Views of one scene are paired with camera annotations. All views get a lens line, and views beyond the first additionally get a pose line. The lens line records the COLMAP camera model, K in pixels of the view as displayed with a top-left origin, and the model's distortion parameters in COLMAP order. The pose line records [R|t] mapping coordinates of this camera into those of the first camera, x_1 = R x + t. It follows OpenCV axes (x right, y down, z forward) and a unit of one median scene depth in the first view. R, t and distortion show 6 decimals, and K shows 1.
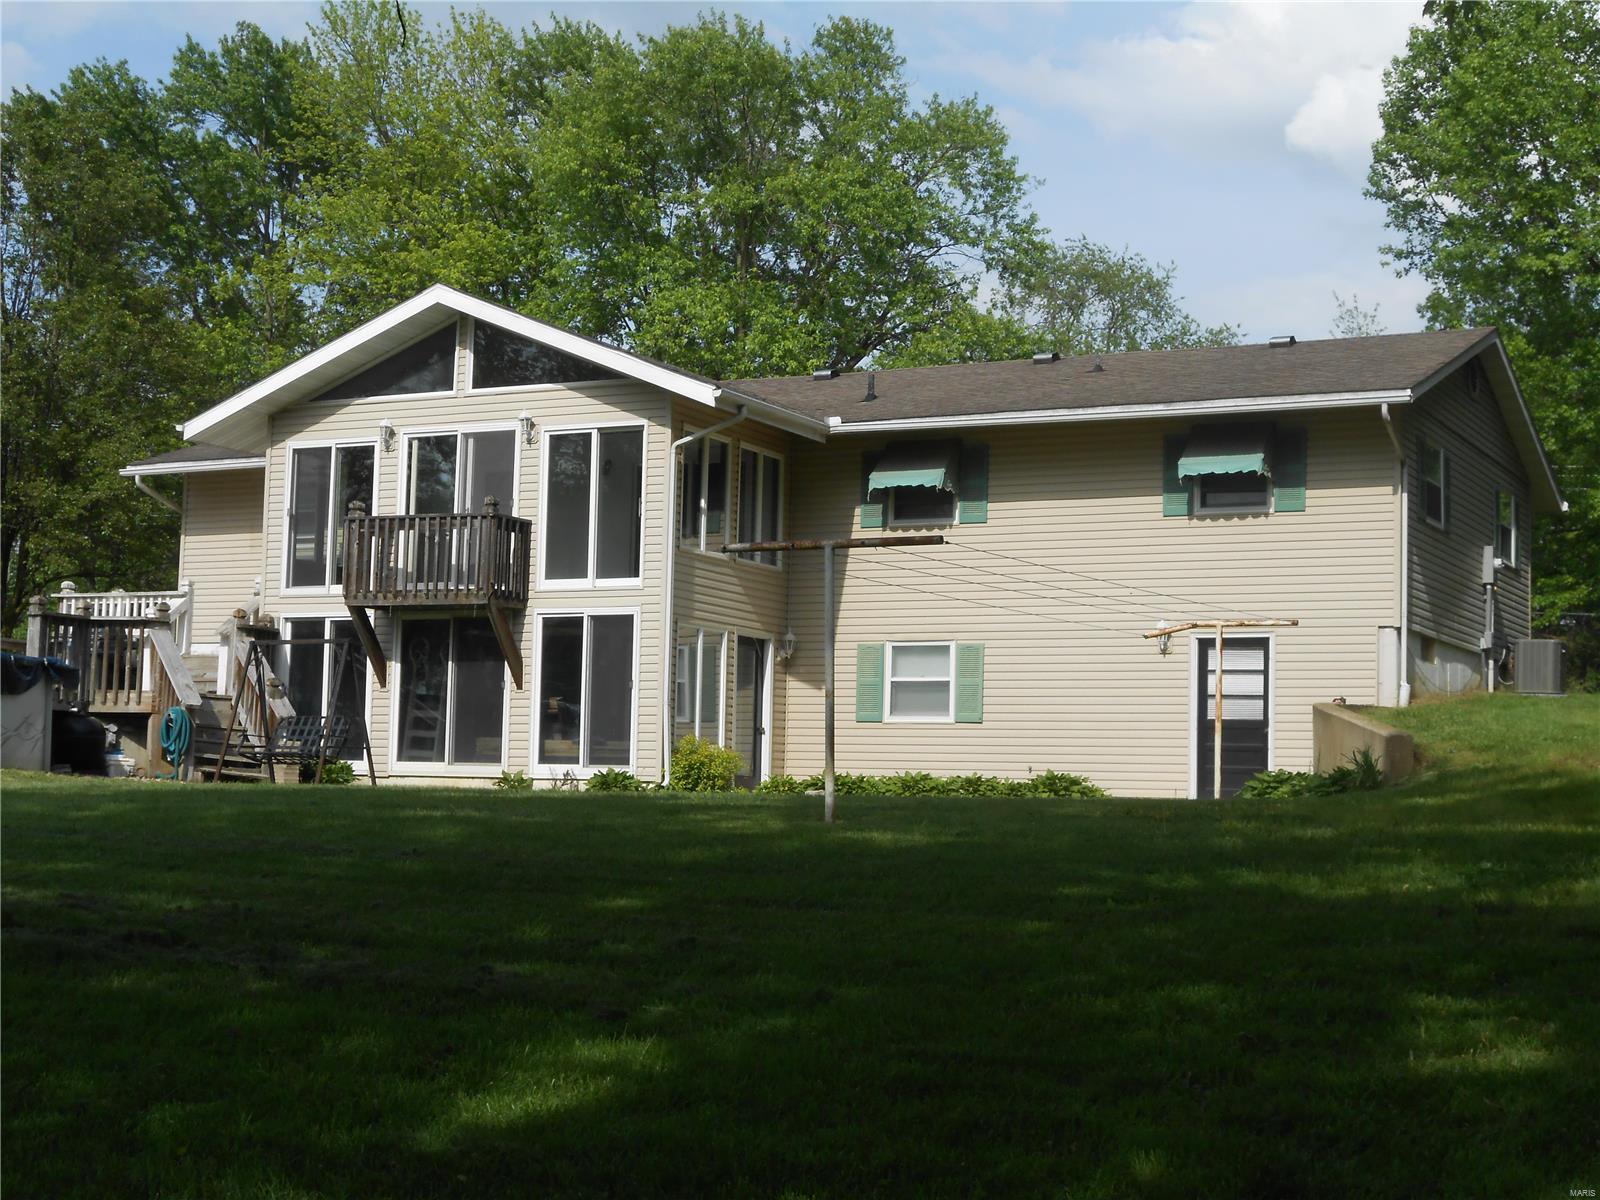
lens RADIAL K [[2536.0, 0, 801.6], [0, 2536.0, 605.0], [0, 0, 1]] dist [-0.007987, 0.000000]
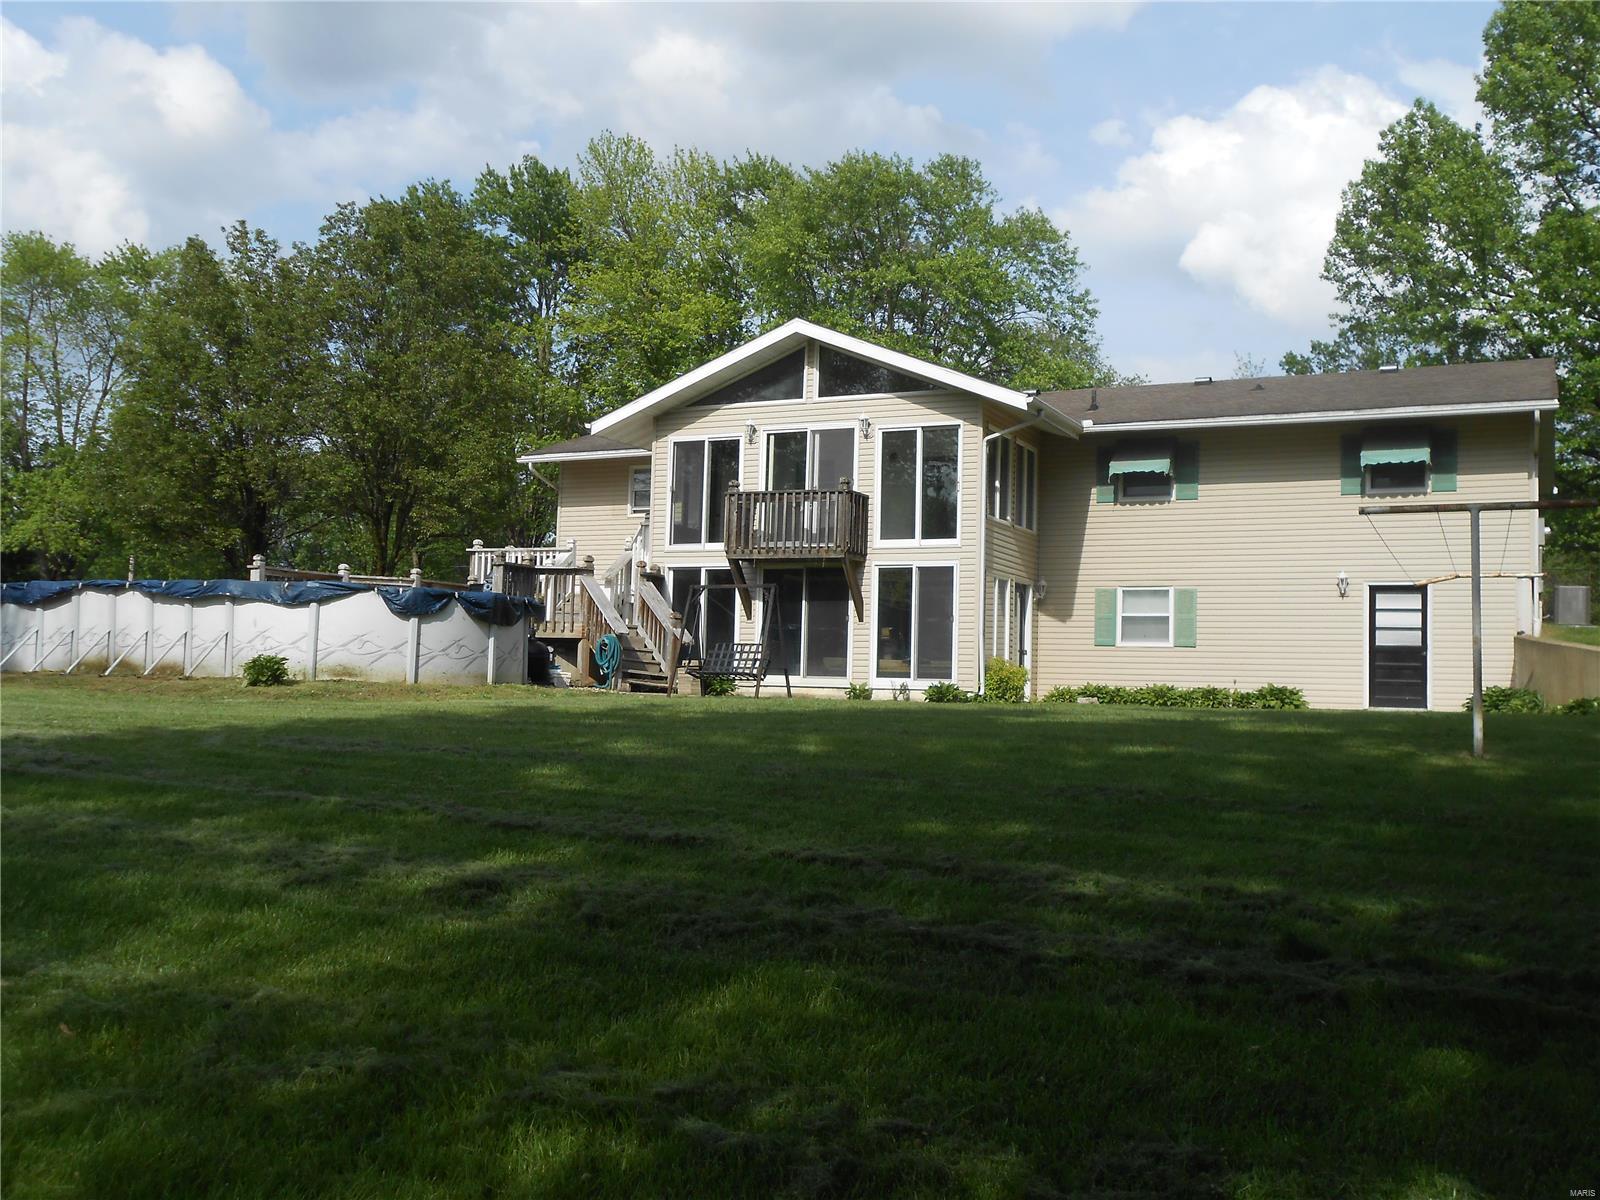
lens RADIAL K [[1558.5, 0, 795.9], [0, 1558.5, 605.8], [0, 0, 1]] dist [-0.011665, 0.000000]
pose [[0.999560, 0.002609, 0.029531, -0.163957], [-0.003539, 0.999498, 0.031473, -0.000878], [-0.029435, -0.031564, 0.999068, 0.172175]]
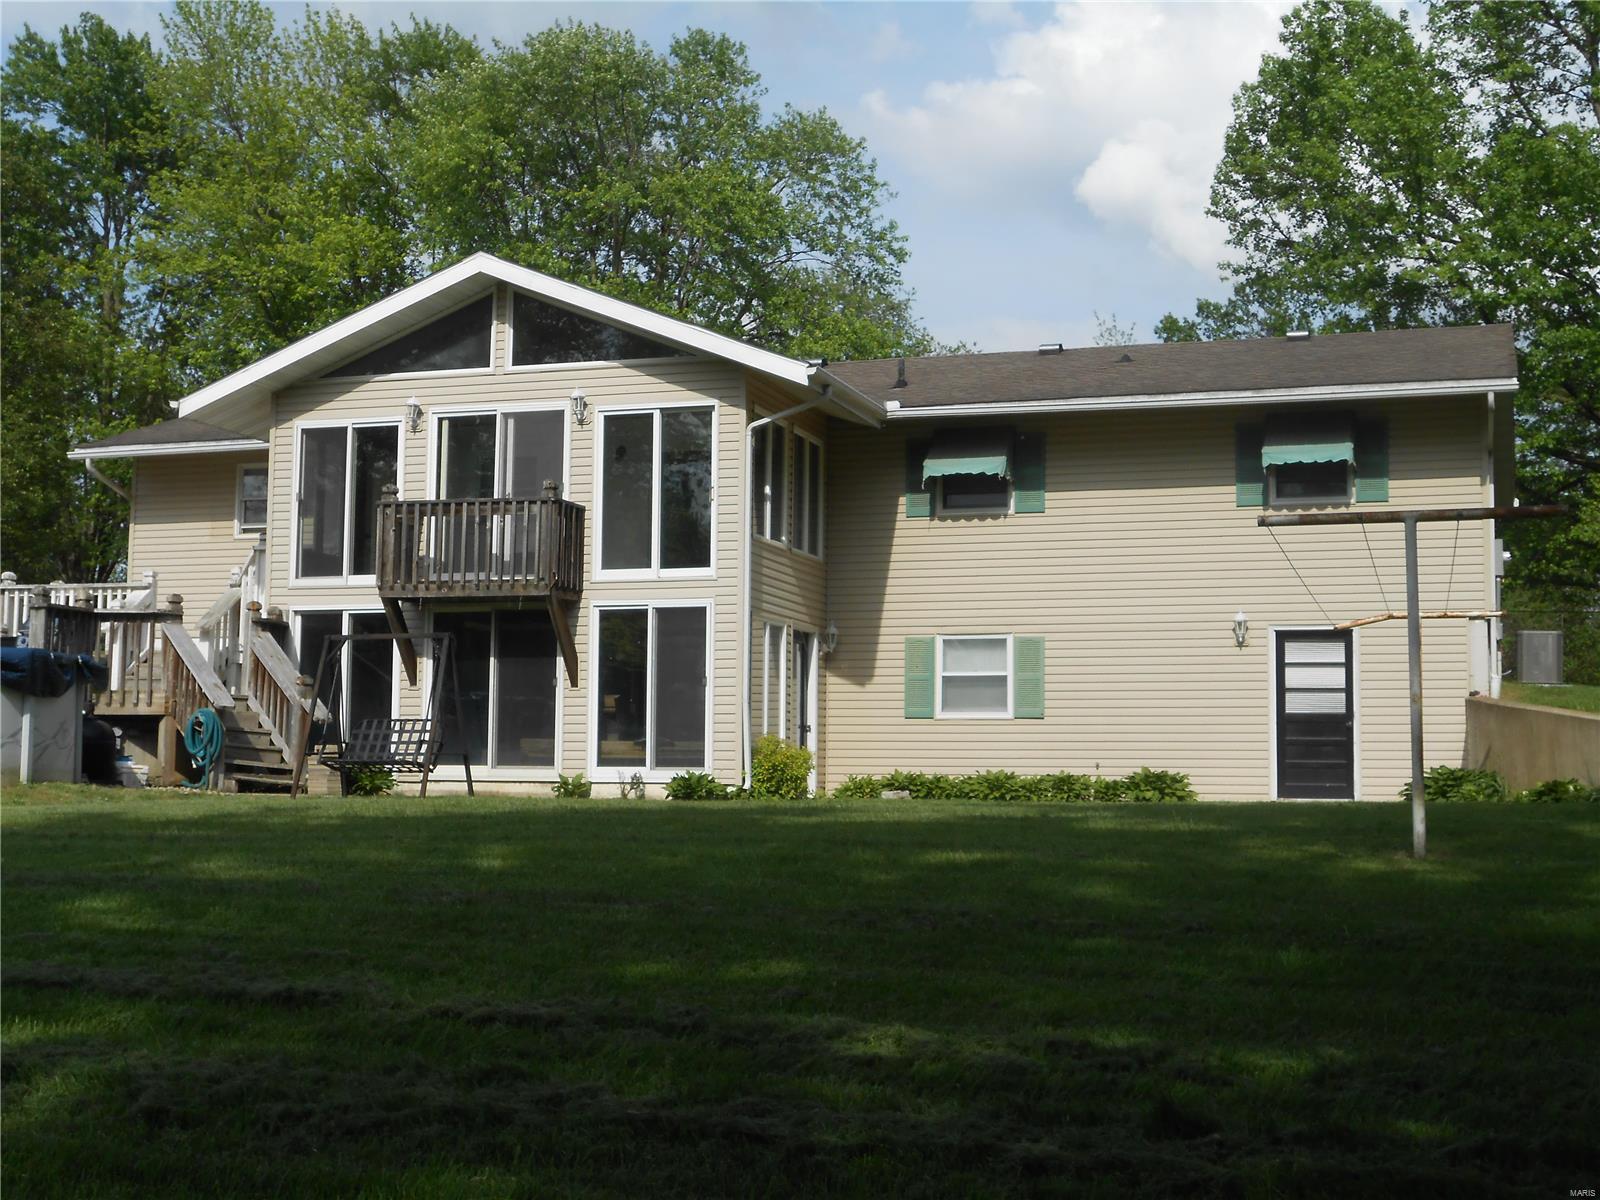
lens RADIAL K [[2215.6, 0, 784.4], [0, 2215.6, 606.1], [0, 0, 1]] dist [-0.017777, 0.000000]
pose [[0.986726, -0.000528, 0.162391, -0.161783], [0.000082, 0.999996, 0.002757, 0.001205], [-0.162392, -0.002707, 0.986723, 0.175071]]
